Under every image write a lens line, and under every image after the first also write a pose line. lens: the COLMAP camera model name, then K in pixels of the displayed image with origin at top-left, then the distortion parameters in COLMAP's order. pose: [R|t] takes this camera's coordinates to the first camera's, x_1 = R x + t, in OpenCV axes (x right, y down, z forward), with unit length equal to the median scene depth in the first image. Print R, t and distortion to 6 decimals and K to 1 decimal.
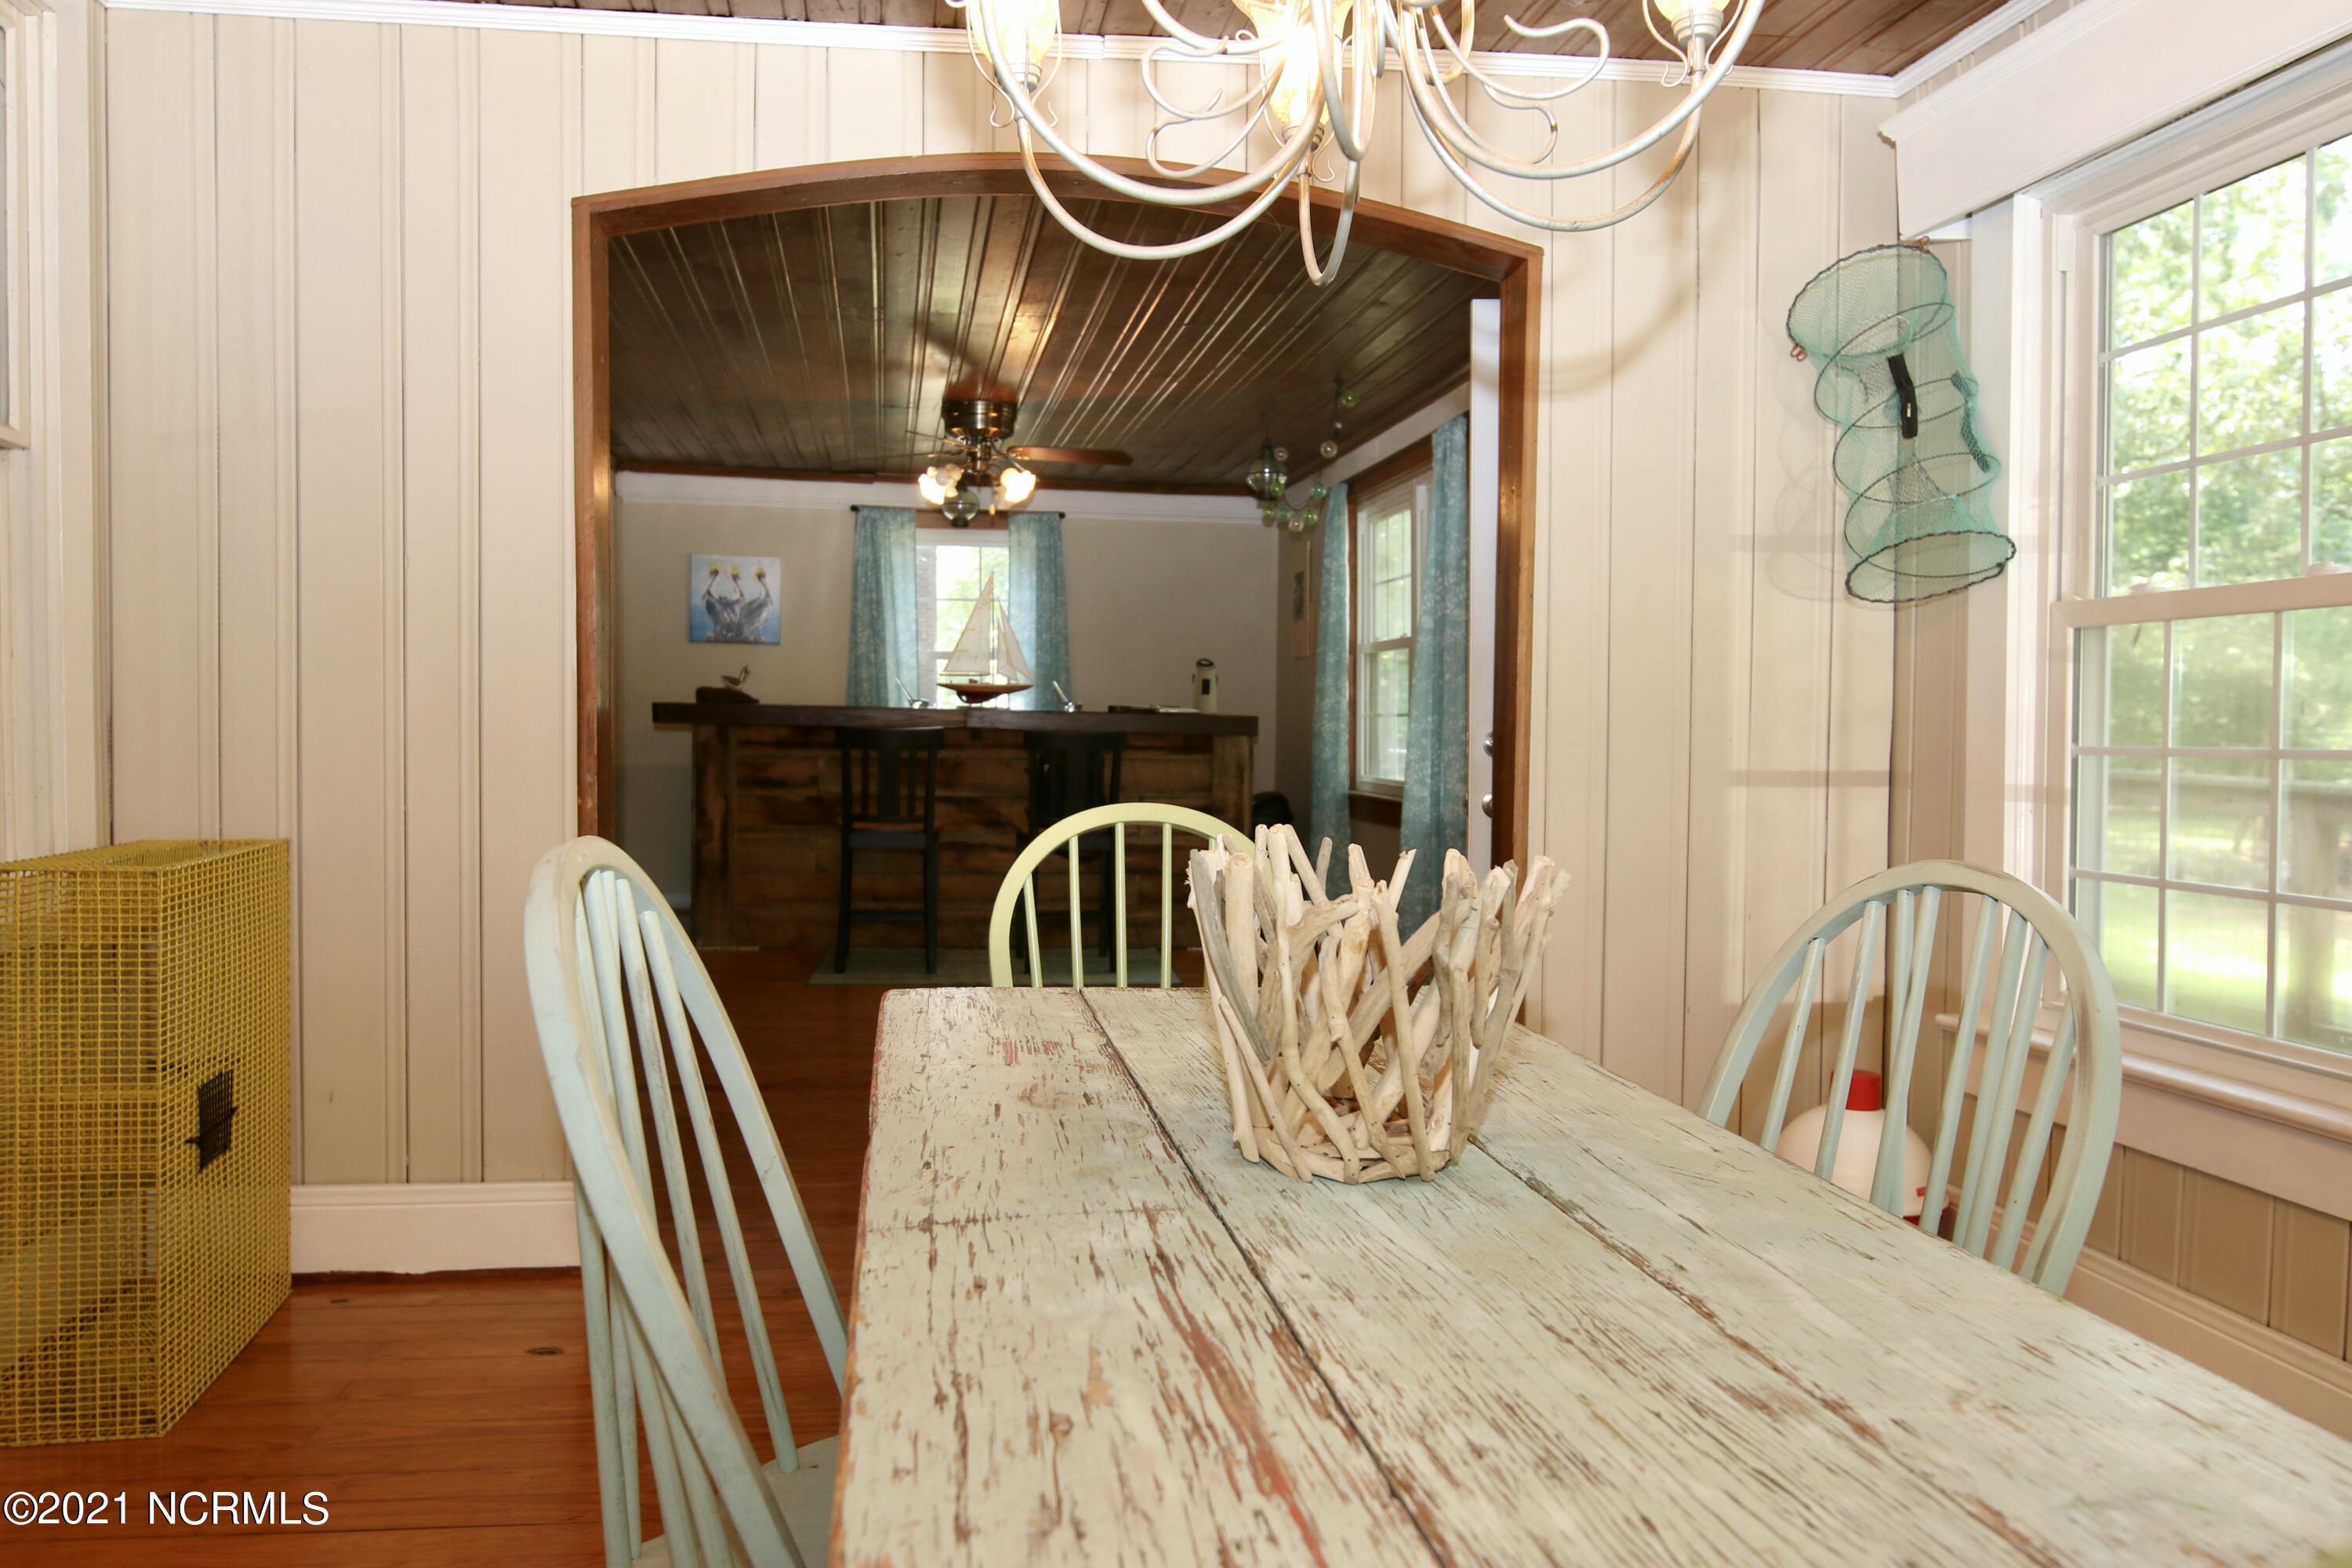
lens RADIAL K [[1630.7, 0, 1175.5], [0, 1630.7, 783.6], [0, 0, 1]] dist [-0.005629, -0.005575]
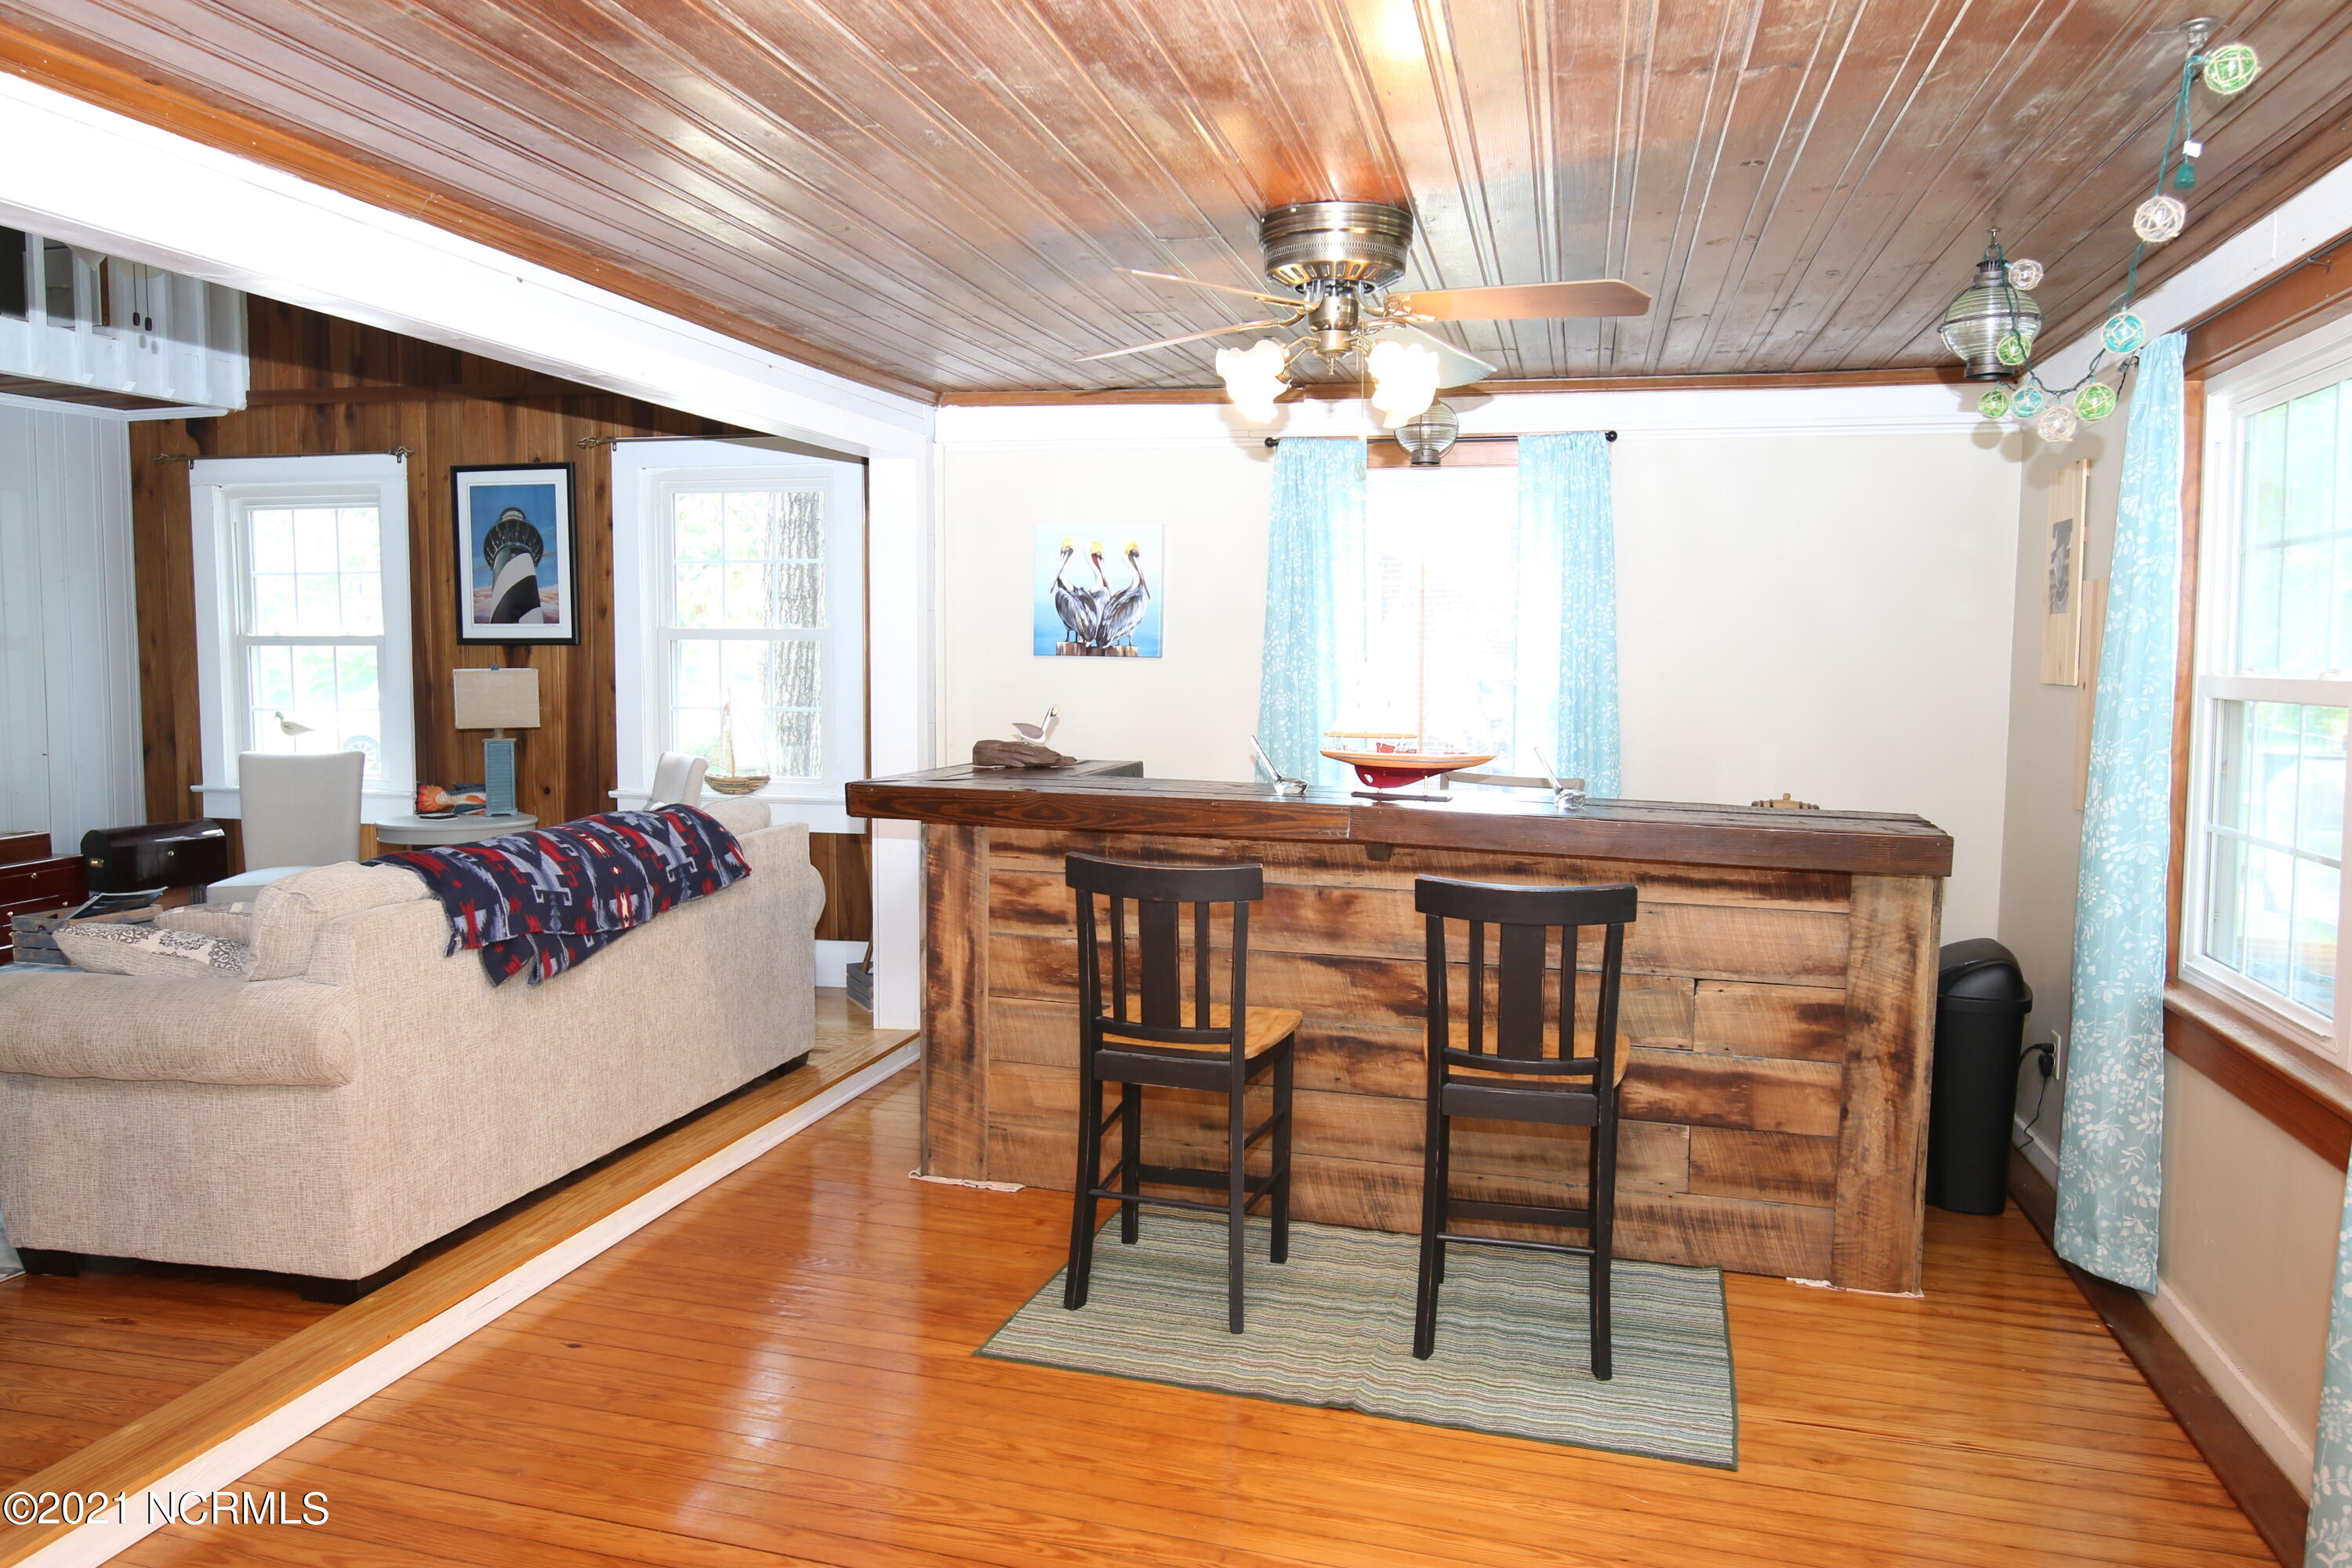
lens RADIAL K [[1630.7, 0, 1171.6], [0, 1630.7, 783.3], [0, 0, 1]] dist [-0.005629, -0.005575]
pose [[0.911772, 0.031263, -0.409506, 0.037536], [-0.015901, 0.999038, 0.040866, -0.074067], [0.410390, -0.030749, 0.911392, 0.480840]]
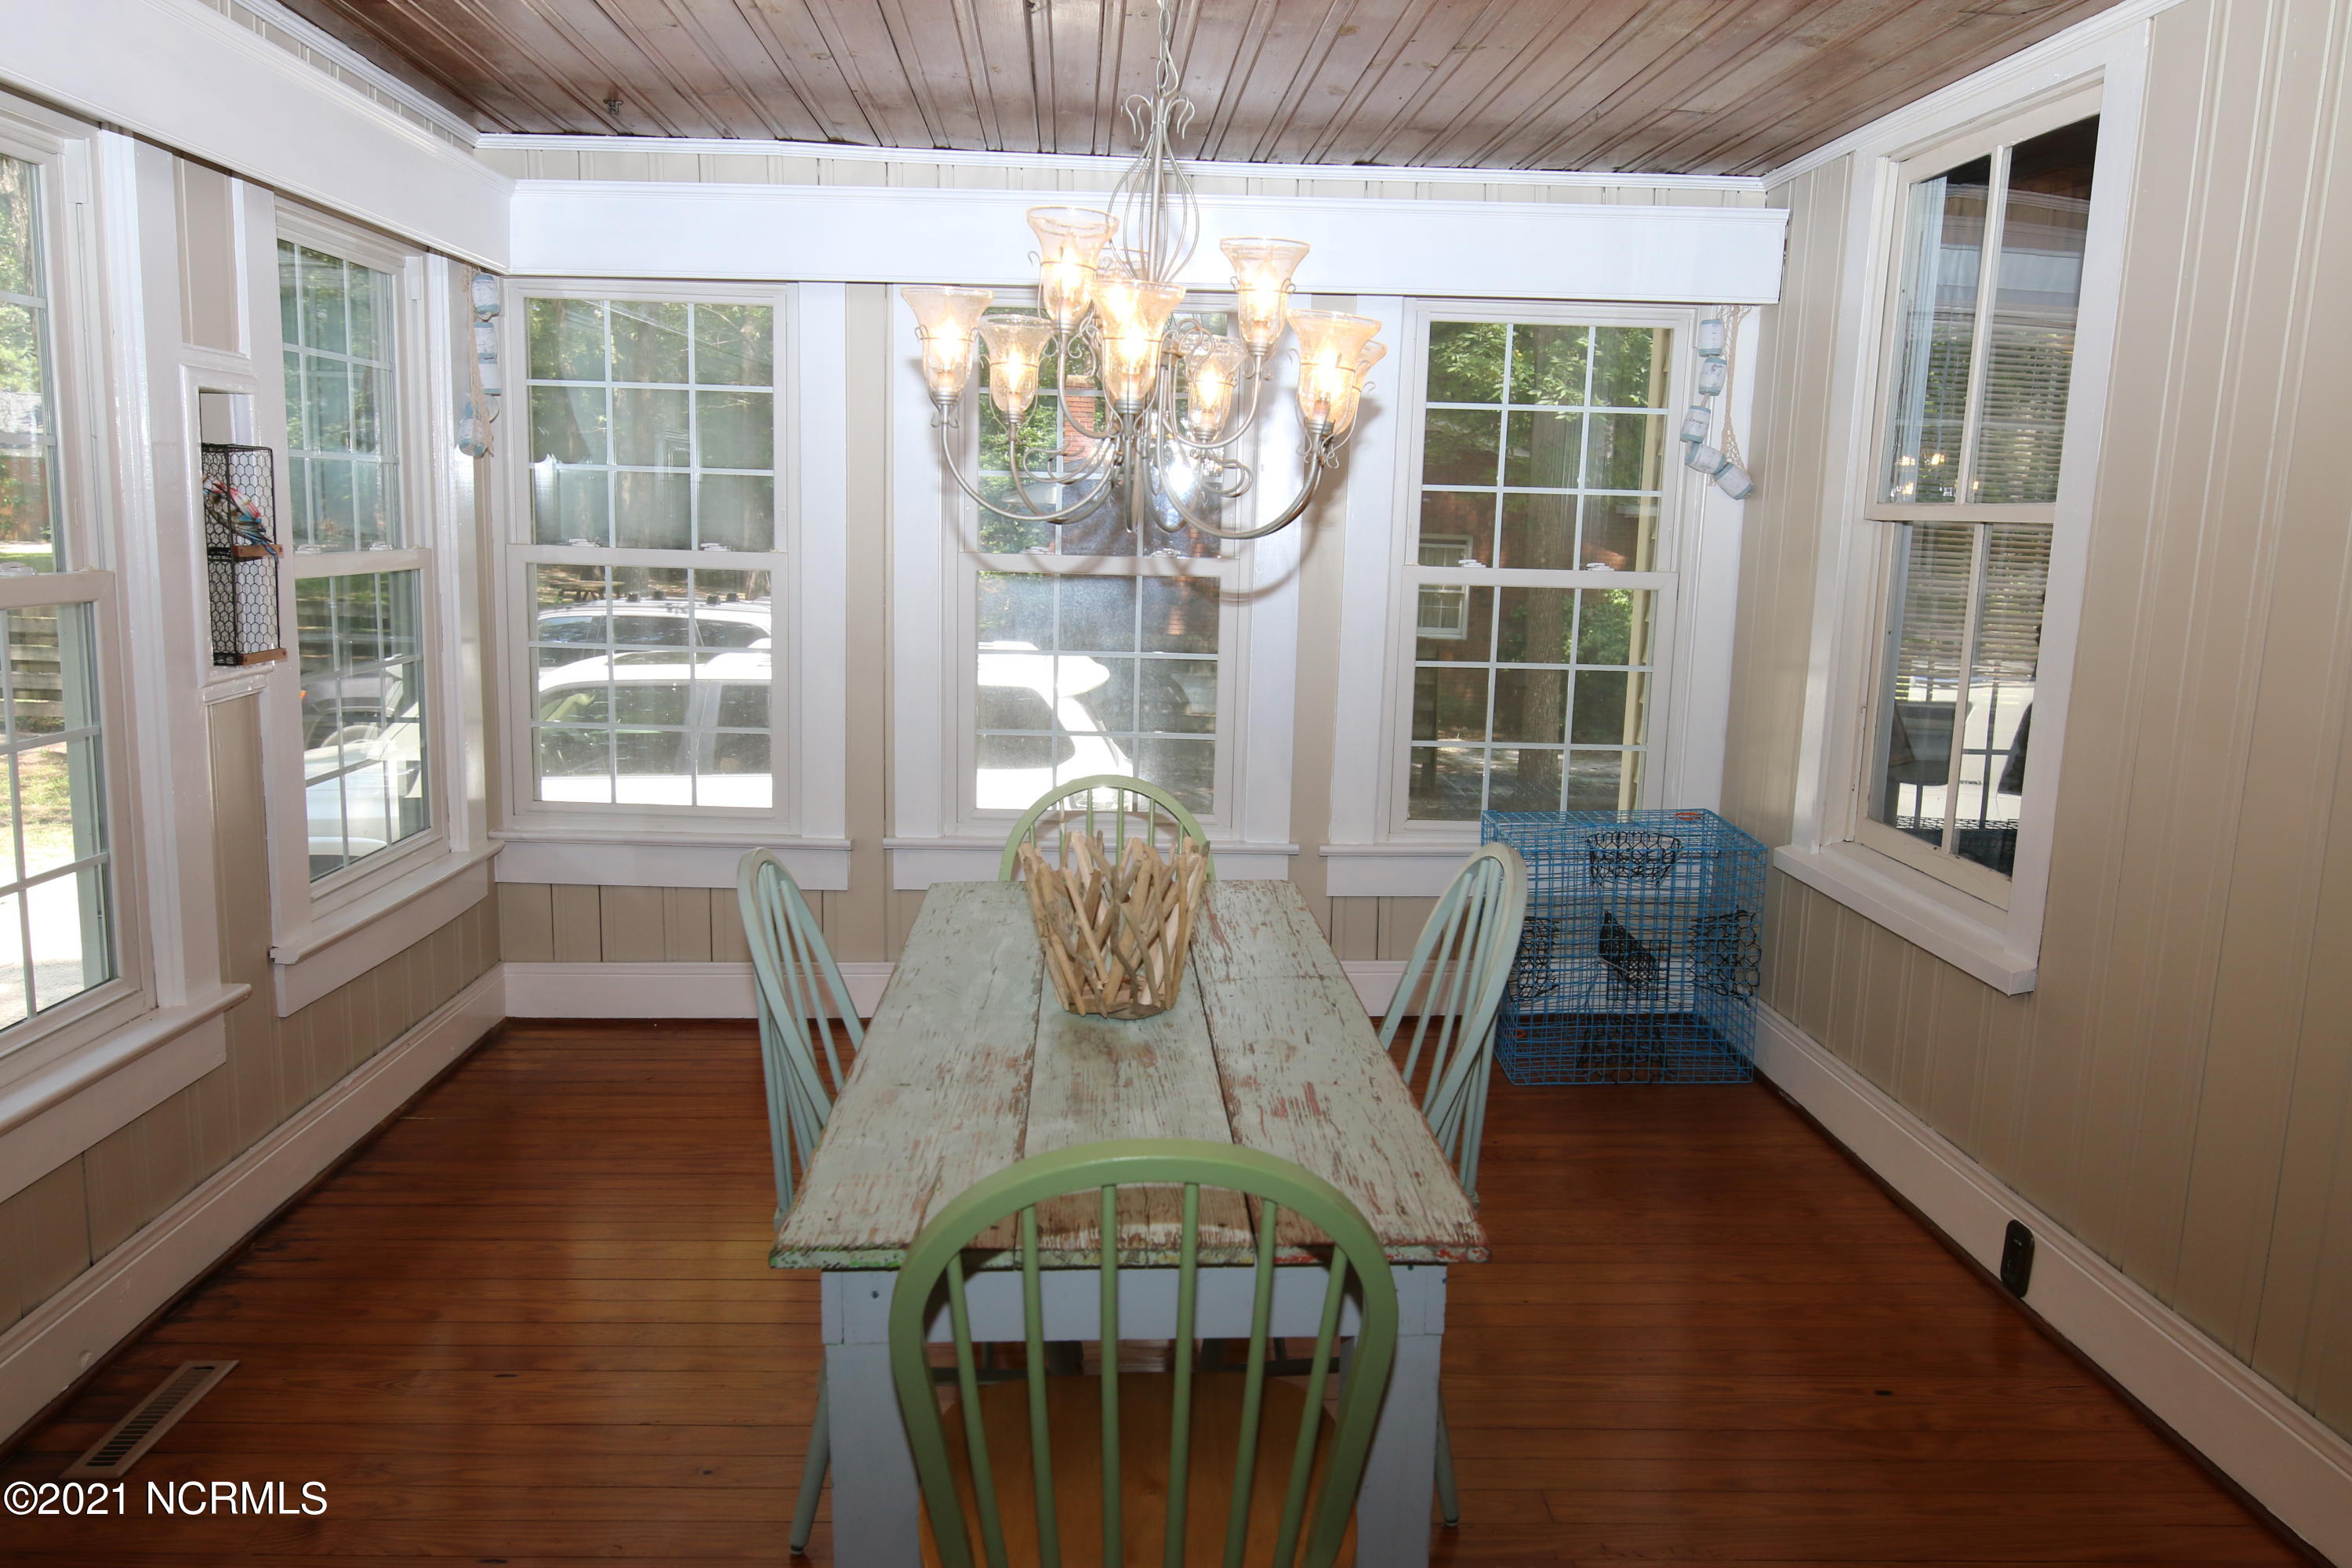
lens RADIAL K [[1630.7, 0, 1170.5], [0, 1630.7, 778.6], [0, 0, 1]] dist [-0.005629, -0.005575]
pose [[-0.992489, -0.056103, 0.108711, -0.026258], [-0.033530, 0.979362, 0.199312, -0.073060], [-0.117650, 0.194170, -0.973887, 0.493522]]
